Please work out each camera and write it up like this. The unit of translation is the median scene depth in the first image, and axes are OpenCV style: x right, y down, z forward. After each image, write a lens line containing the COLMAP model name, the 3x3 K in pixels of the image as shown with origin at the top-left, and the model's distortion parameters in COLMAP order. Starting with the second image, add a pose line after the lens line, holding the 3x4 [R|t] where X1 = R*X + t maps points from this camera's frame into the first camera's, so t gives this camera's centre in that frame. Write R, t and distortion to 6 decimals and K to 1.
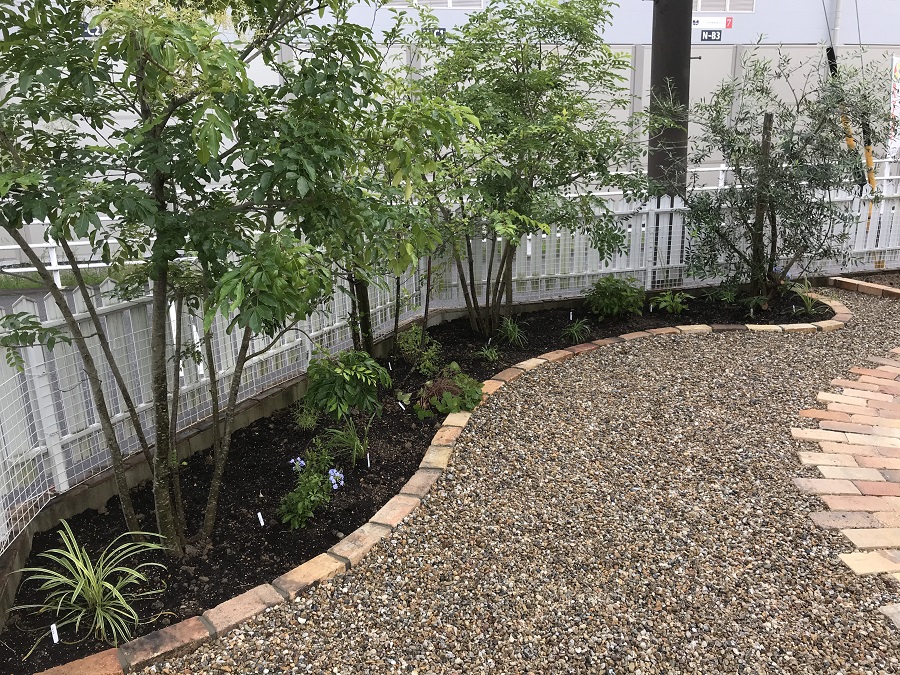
lens RADIAL K [[751.6, 0, 450.0], [0, 751.6, 337.5], [0, 0, 1]] dist [0.006509, 0.014265]
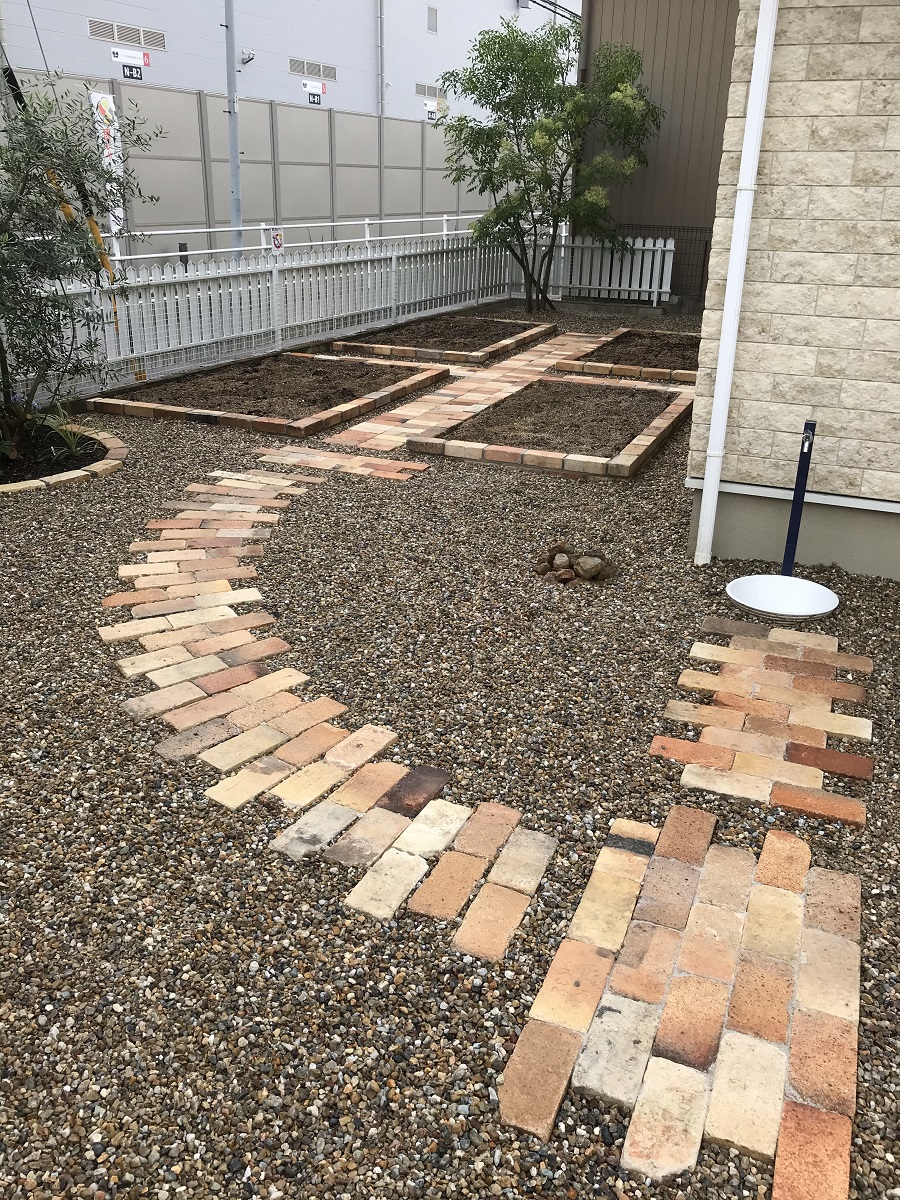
lens RADIAL K [[1002.2, 0, 450.0], [0, 1002.2, 600.0], [0, 0, 1]] dist [0.006509, 0.014265]
pose [[0.679799, -0.244525, 0.691433, 0.032803], [0.160258, 0.969524, 0.185311, -0.030831], [-0.715675, -0.015167, 0.698269, 0.108997]]
